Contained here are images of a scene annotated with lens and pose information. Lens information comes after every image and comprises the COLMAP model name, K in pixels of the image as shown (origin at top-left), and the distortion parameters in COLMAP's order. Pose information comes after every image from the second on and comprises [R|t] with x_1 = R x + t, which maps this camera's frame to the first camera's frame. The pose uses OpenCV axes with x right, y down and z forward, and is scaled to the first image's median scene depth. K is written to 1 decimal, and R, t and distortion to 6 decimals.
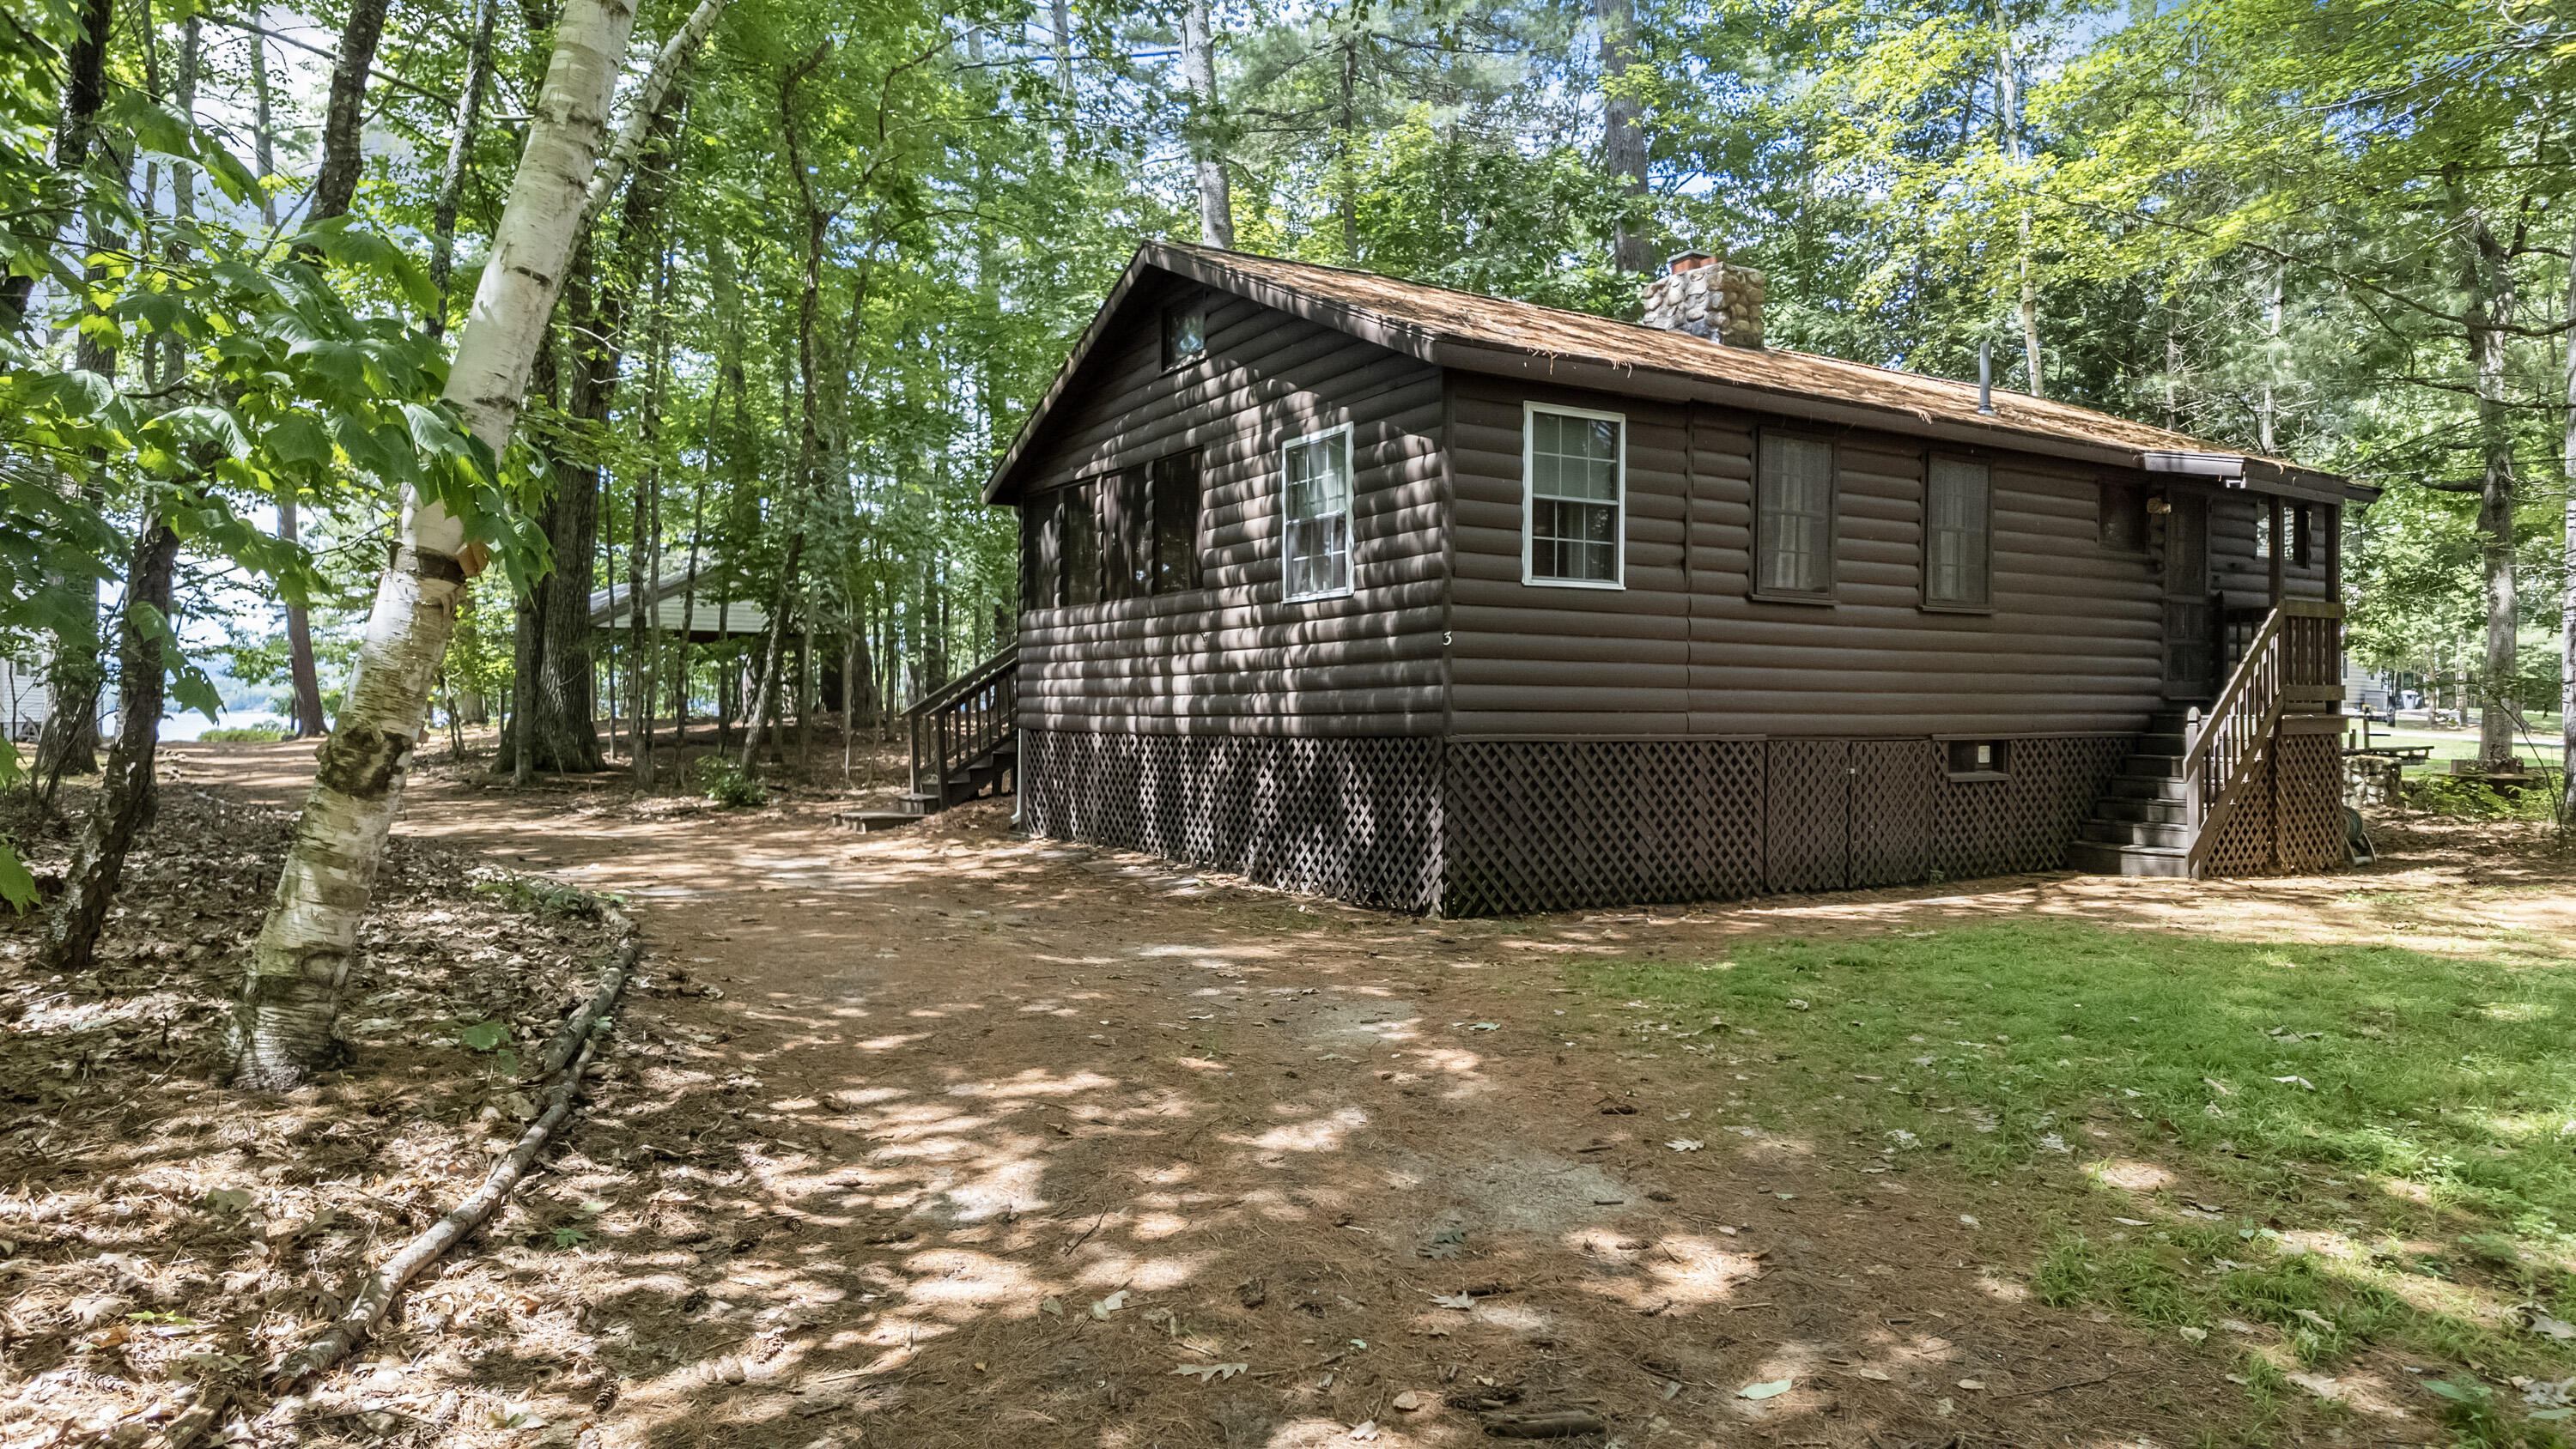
lens RADIAL K [[1546.2, 0, 1288.0], [0, 1546.2, 724.5], [0, 0, 1]] dist [0.051399, -0.001419]
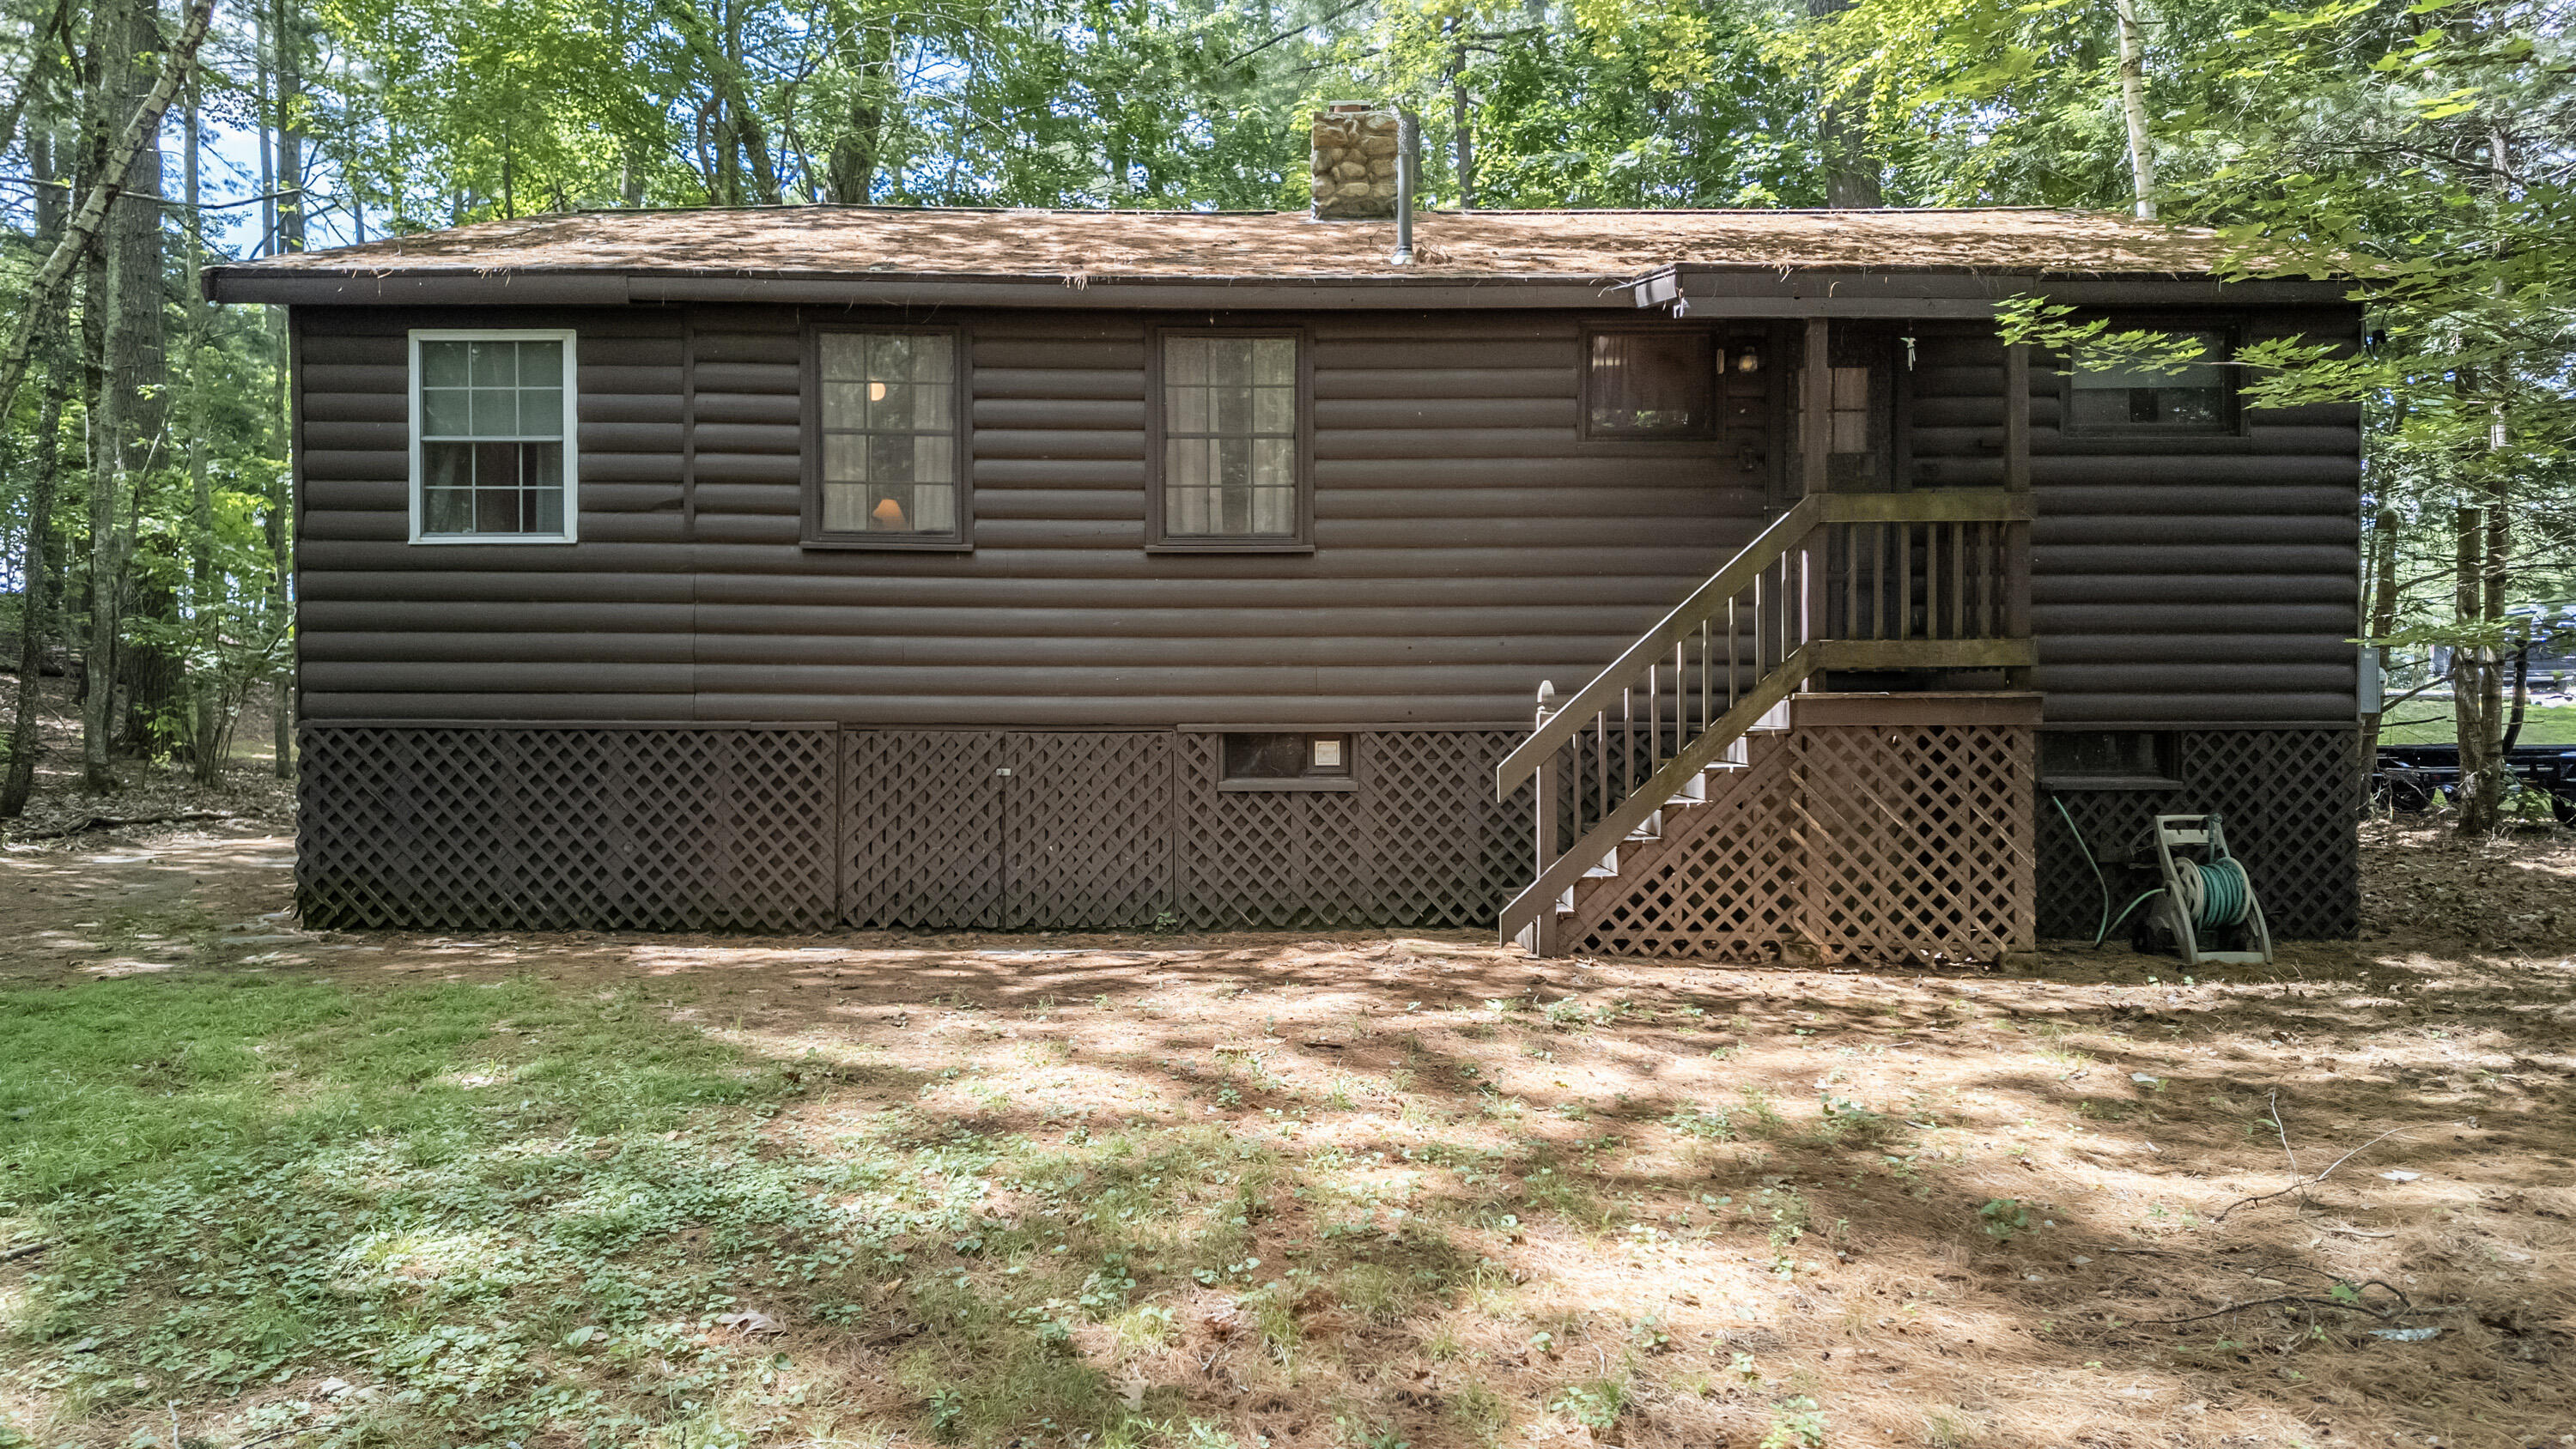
lens RADIAL K [[1546.2, 0, 1288.0], [0, 1546.2, 724.5], [0, 0, 1]] dist [0.051399, -0.001419]
pose [[0.842216, -0.006126, -0.539105, 0.882750], [-0.001353, 0.999908, -0.013476, 0.017237], [0.539139, 0.012079, 0.842130, 0.458805]]
